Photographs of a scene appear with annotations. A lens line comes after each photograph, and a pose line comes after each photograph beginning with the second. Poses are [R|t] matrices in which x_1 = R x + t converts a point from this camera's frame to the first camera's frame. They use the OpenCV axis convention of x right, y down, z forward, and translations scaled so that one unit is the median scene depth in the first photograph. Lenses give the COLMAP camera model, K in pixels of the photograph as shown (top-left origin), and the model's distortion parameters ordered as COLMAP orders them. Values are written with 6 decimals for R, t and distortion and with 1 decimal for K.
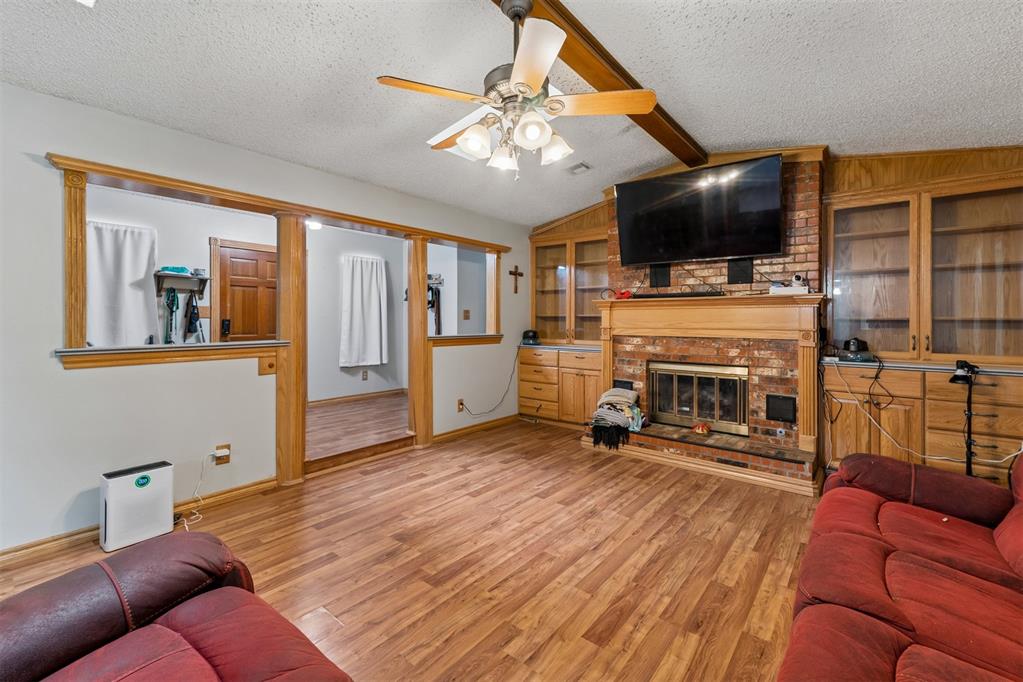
lens RADIAL K [[437.0, 0, 512.1], [0, 437.0, 319.0], [0, 0, 1]] dist [-0.000333, -0.000082]
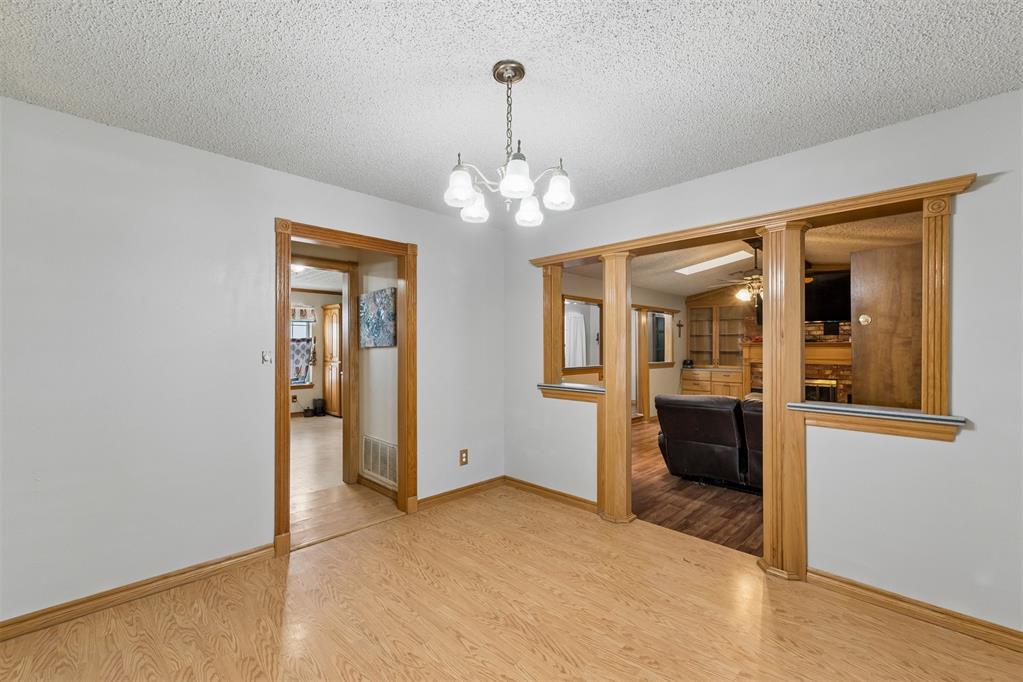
lens RADIAL K [[426.0, 0, 512.8], [0, 426.0, 345.2], [0, 0, 1]] dist [0.000851, 0.000095]
pose [[0.996047, -0.002841, -0.088781, -0.714044], [0.002800, 0.999996, -0.000581, -0.043916], [0.088782, 0.000330, 0.996051, -0.991499]]
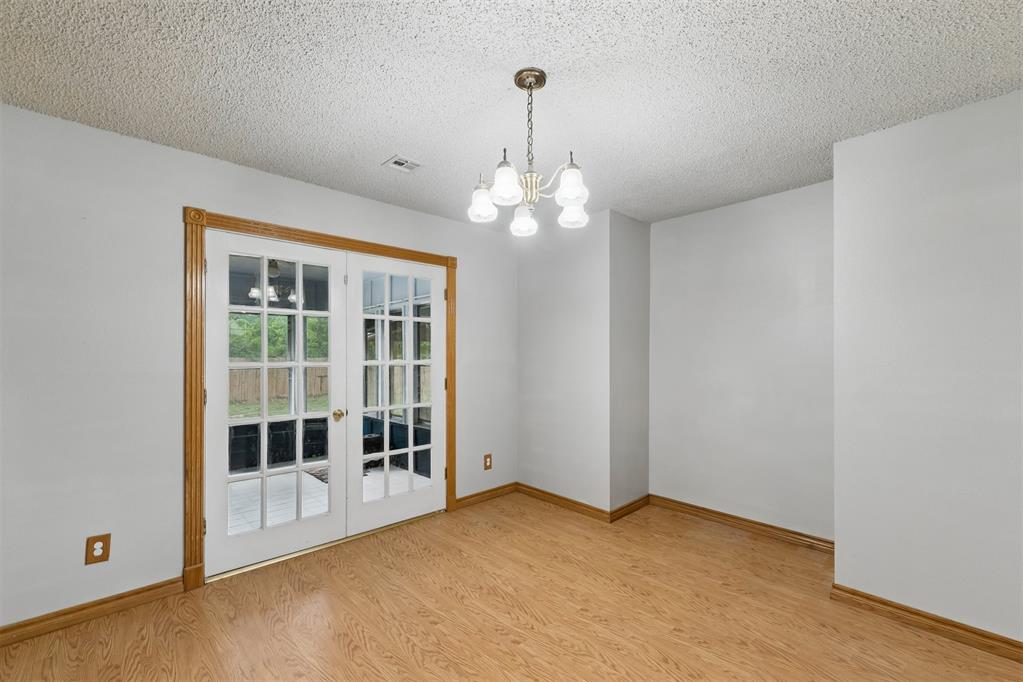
lens RADIAL K [[424.1, 0, 511.4], [0, 424.1, 351.8], [0, 0, 1]] dist [0.000380, 0.000142]
pose [[-0.989381, -0.002281, 0.145328, -0.796196], [-0.003692, 0.999949, -0.009441, -0.038384], [-0.145299, -0.009877, -0.989339, -0.167202]]
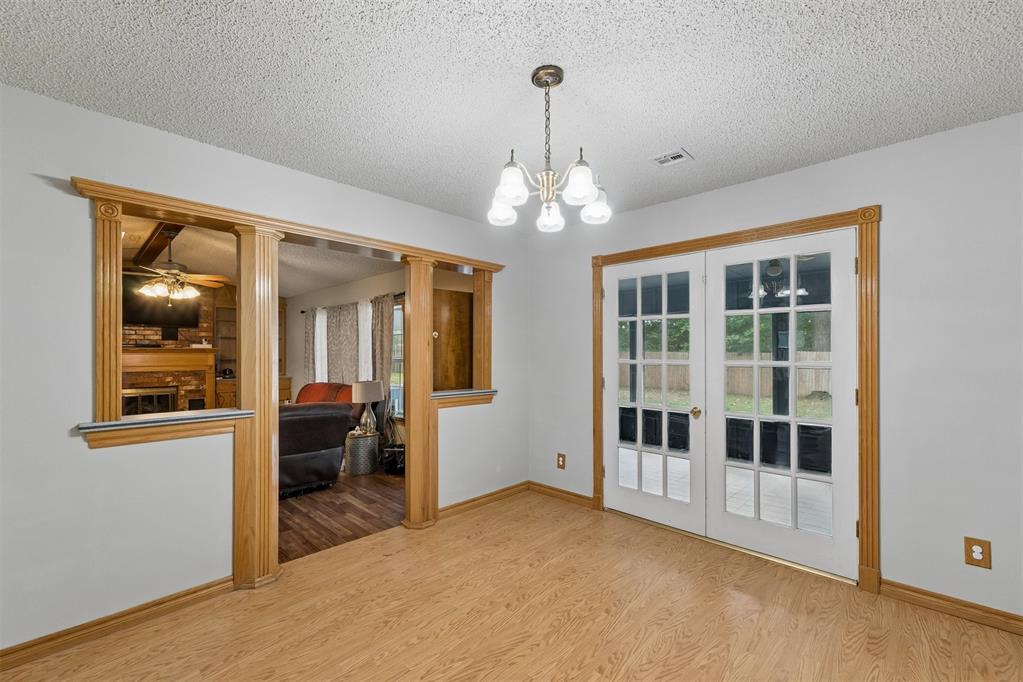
lens RADIAL K [[424.1, 0, 511.4], [0, 424.1, 351.8], [0, 0, 1]] dist [0.000380, 0.000142]
pose [[0.085584, -0.001340, 0.996330, -1.167140], [-0.002773, 0.999995, 0.001583, -0.043846], [-0.996327, -0.002898, 0.085580, -0.579477]]
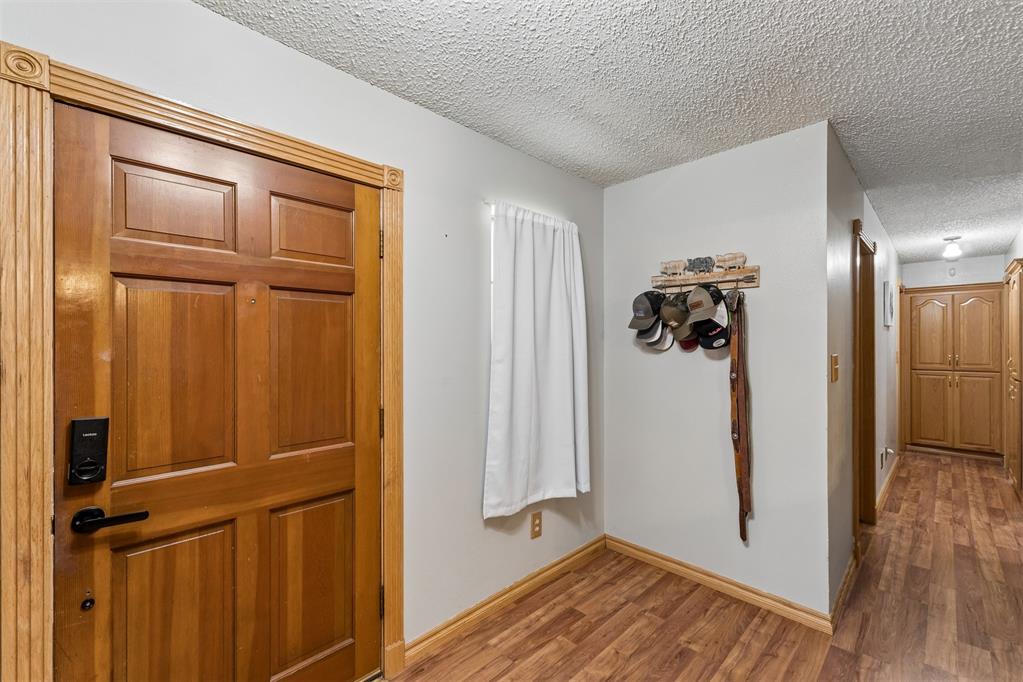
lens RADIAL K [[431.4, 0, 513.3], [0, 431.4, 344.5], [0, 0, 1]] dist [0.003579, 0.000649]
pose [[0.994895, -0.004688, -0.100810, -0.544167], [0.004729, 0.999989, 0.000162, -0.050415], [0.100808, -0.000638, 0.994906, 1.060456]]
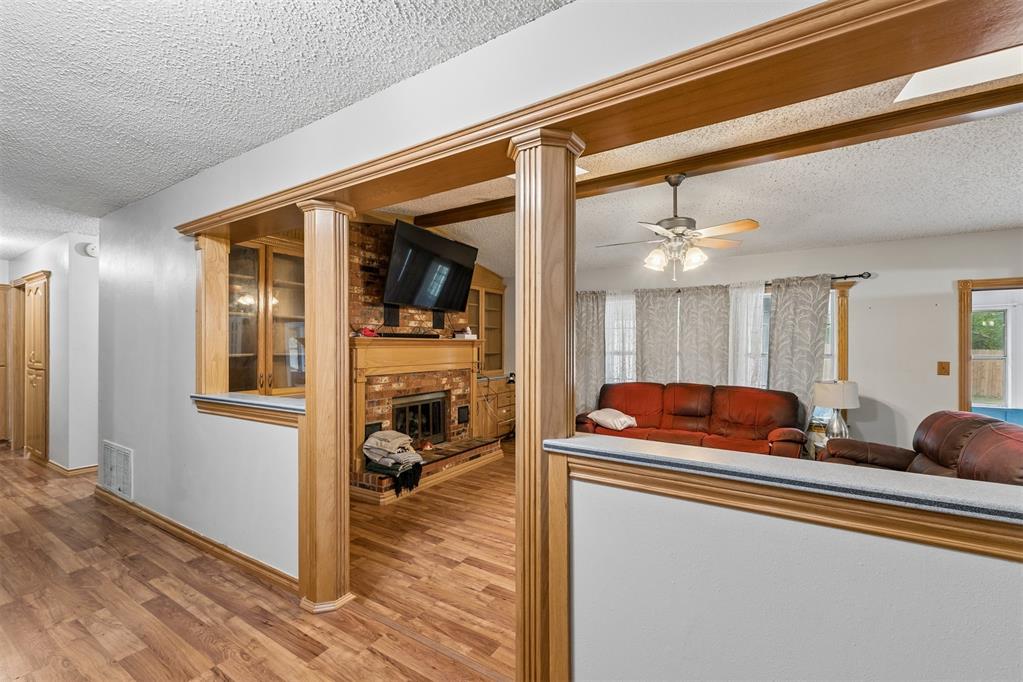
lens RADIAL K [[431.4, 0, 513.3], [0, 431.4, 344.5], [0, 0, 1]] dist [0.003579, 0.000649]
pose [[-0.125960, -0.002381, 0.992032, -0.867695], [-0.002576, 0.999995, 0.002073, -0.038991], [-0.992032, -0.002295, -0.125965, 1.008265]]
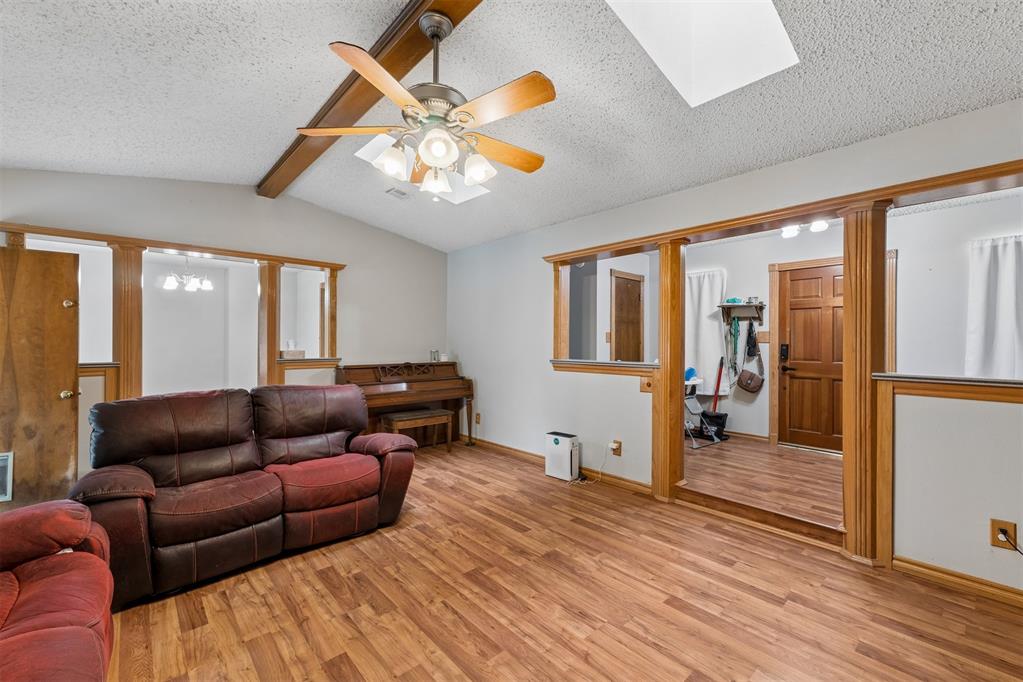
lens RADIAL K [[426.0, 0, 512.8], [0, 426.0, 345.2], [0, 0, 1]] dist [0.000851, 0.000095]
pose [[-0.153460, 0.003179, -0.988150, 0.511064], [-0.004821, 0.999981, 0.003966, 0.002777], [0.988143, 0.005372, -0.153442, 0.726627]]
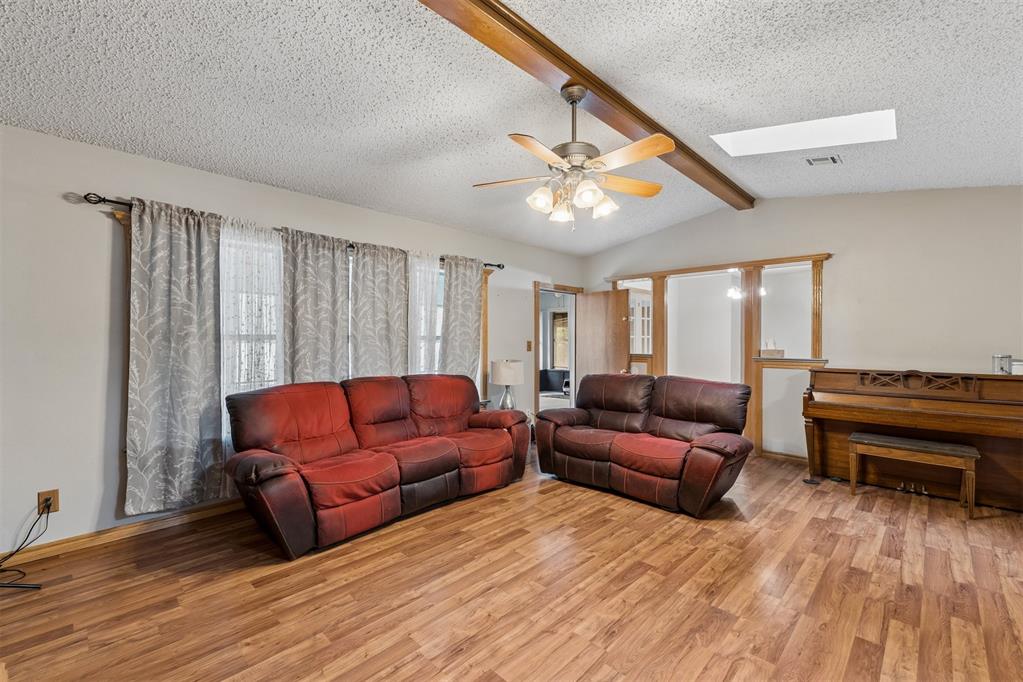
lens RADIAL K [[431.4, 0, 513.3], [0, 431.4, 344.5], [0, 0, 1]] dist [0.003579, 0.000649]
pose [[-0.996132, -0.005875, 0.087678, 0.041300], [-0.004680, 0.999893, 0.013827, -0.002519], [-0.087750, 0.013363, -0.996053, 1.243590]]
